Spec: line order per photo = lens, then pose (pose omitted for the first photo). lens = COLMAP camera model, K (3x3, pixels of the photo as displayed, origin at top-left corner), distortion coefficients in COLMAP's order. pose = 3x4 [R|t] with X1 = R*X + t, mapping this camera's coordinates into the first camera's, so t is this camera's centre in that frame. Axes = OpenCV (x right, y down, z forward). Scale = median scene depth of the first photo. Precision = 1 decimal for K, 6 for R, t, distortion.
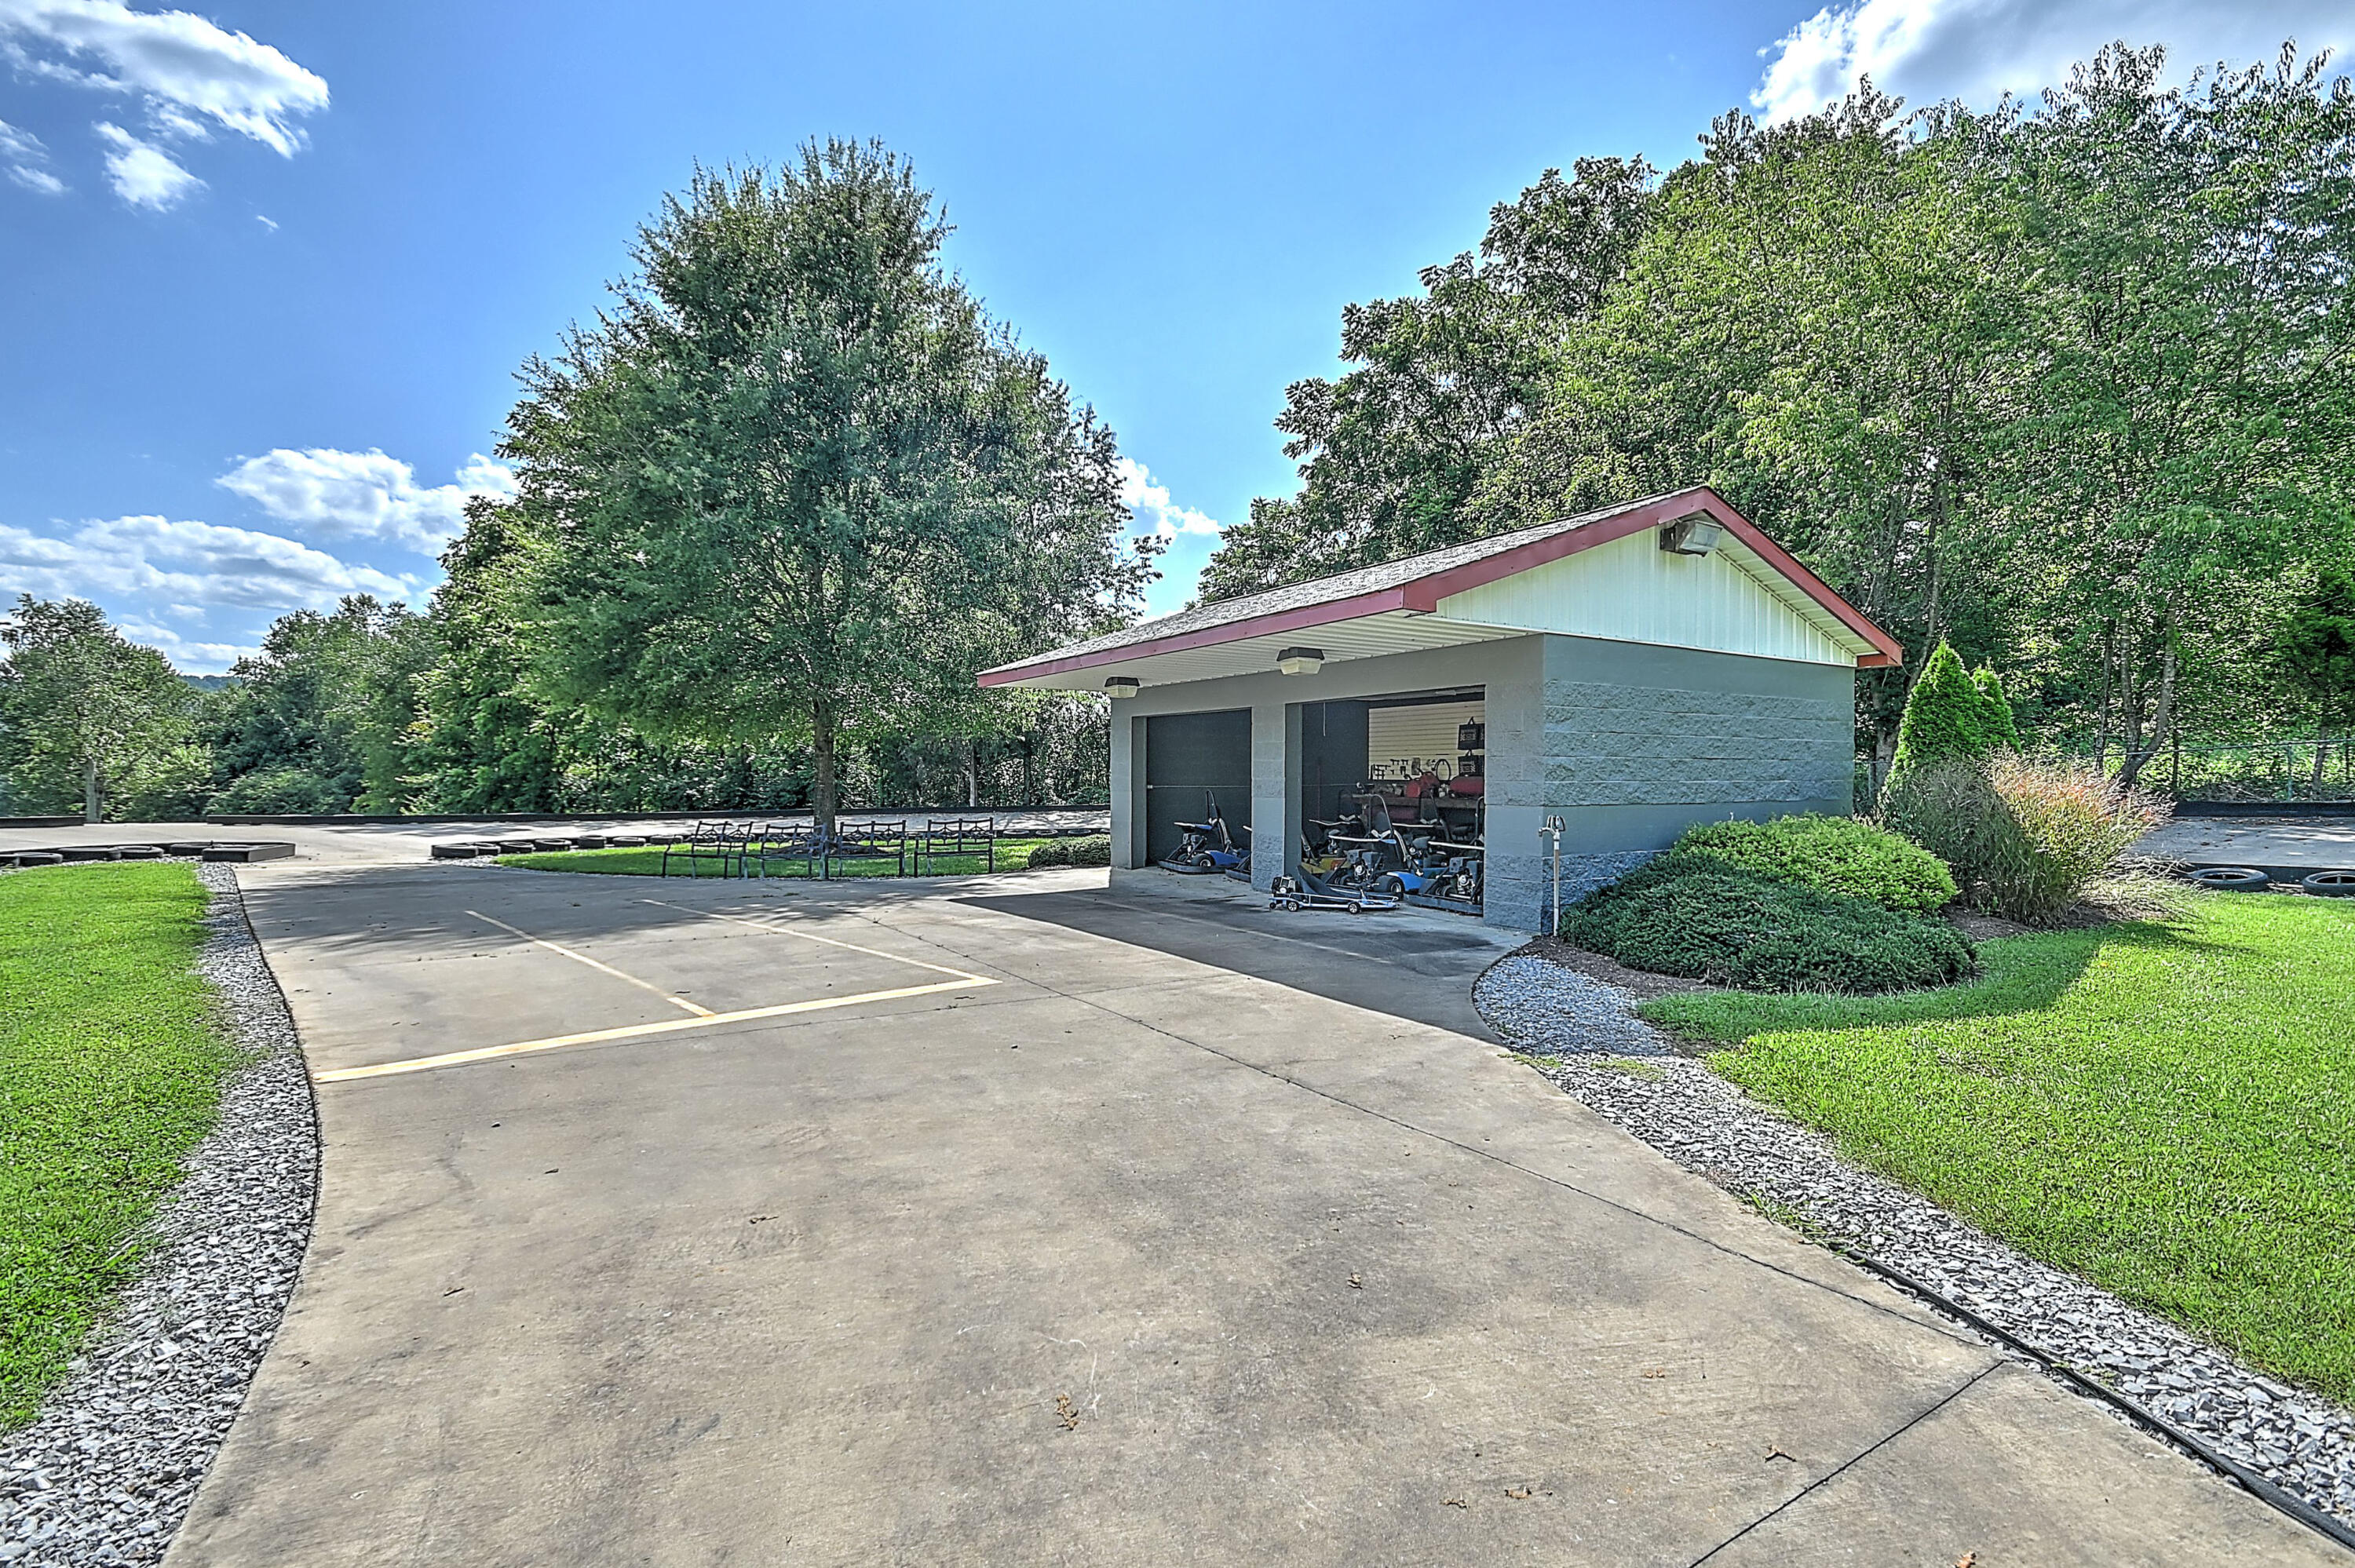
lens RADIAL K [[1022.0, 0, 1174.1], [0, 1022.0, 792.4], [0, 0, 1]] dist [-0.011625, 0.000022]
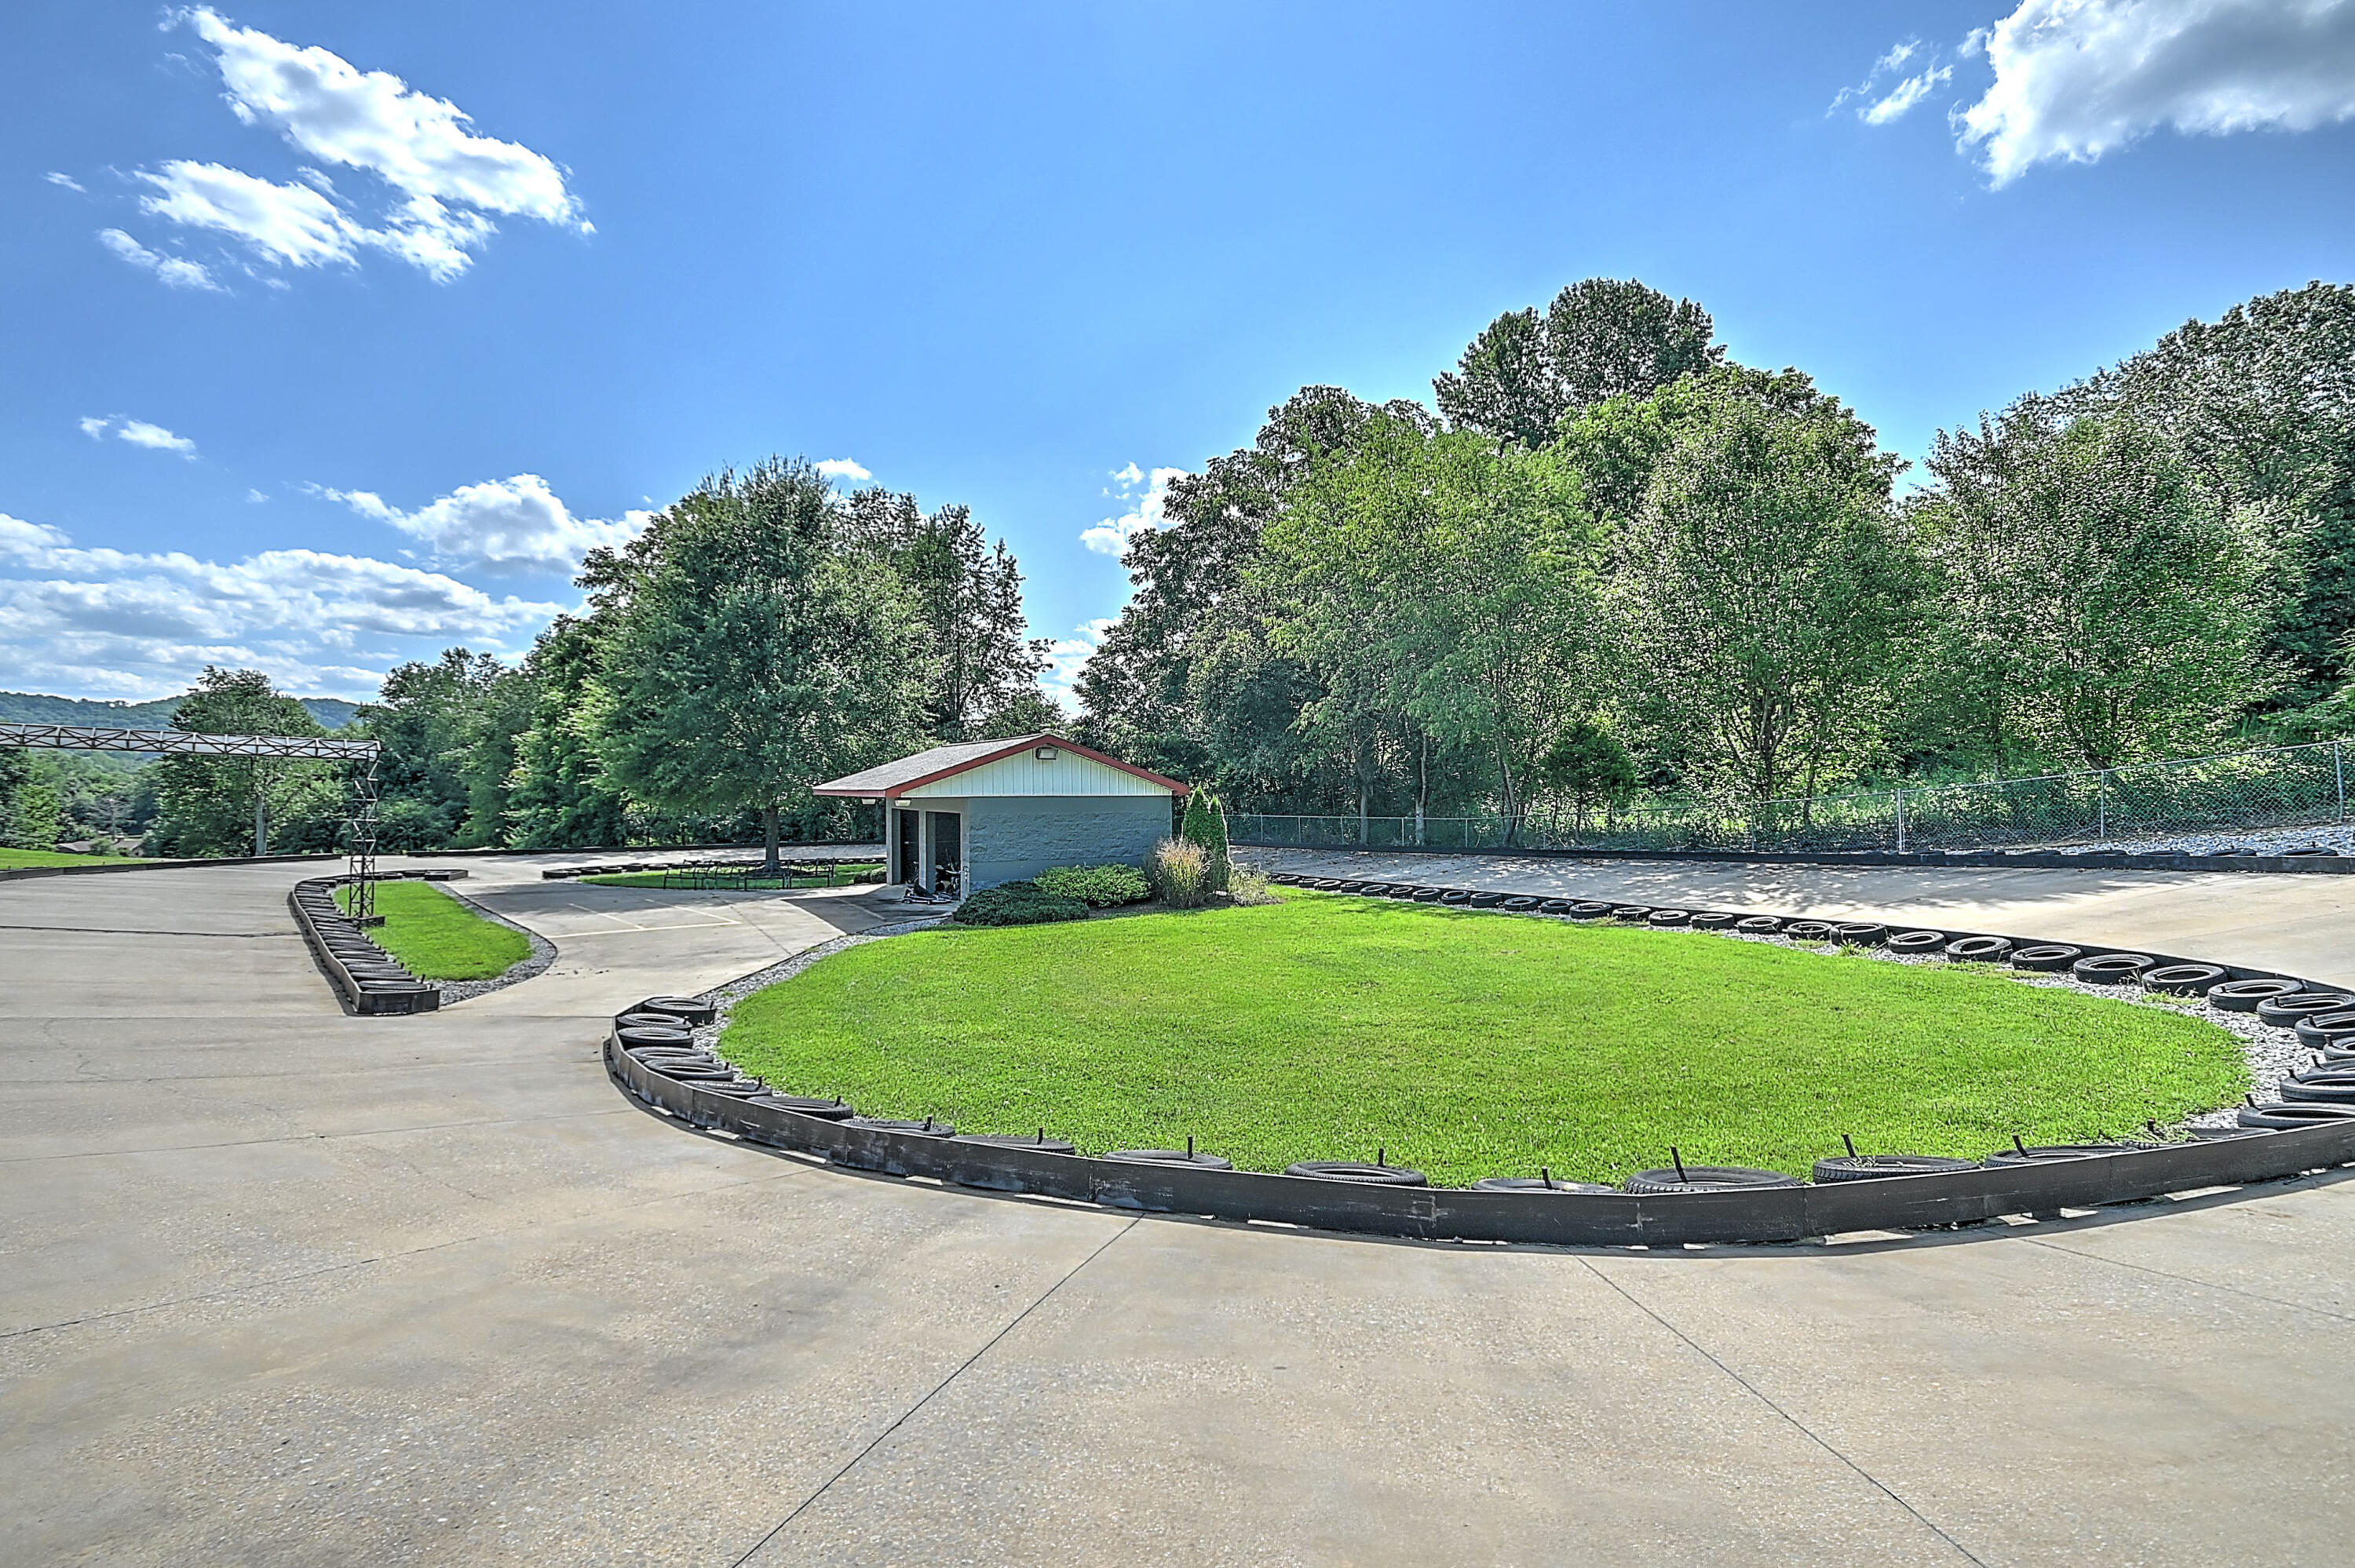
lens RADIAL K [[1022.0, 0, 1180.9], [0, 1022.0, 786.4], [0, 0, 1]] dist [-0.011625, 0.000022]
pose [[0.998864, -0.005656, -0.047309, 0.227926], [0.004873, 0.999849, -0.016652, -0.029810], [0.047396, 0.016403, 0.998741, -0.355039]]
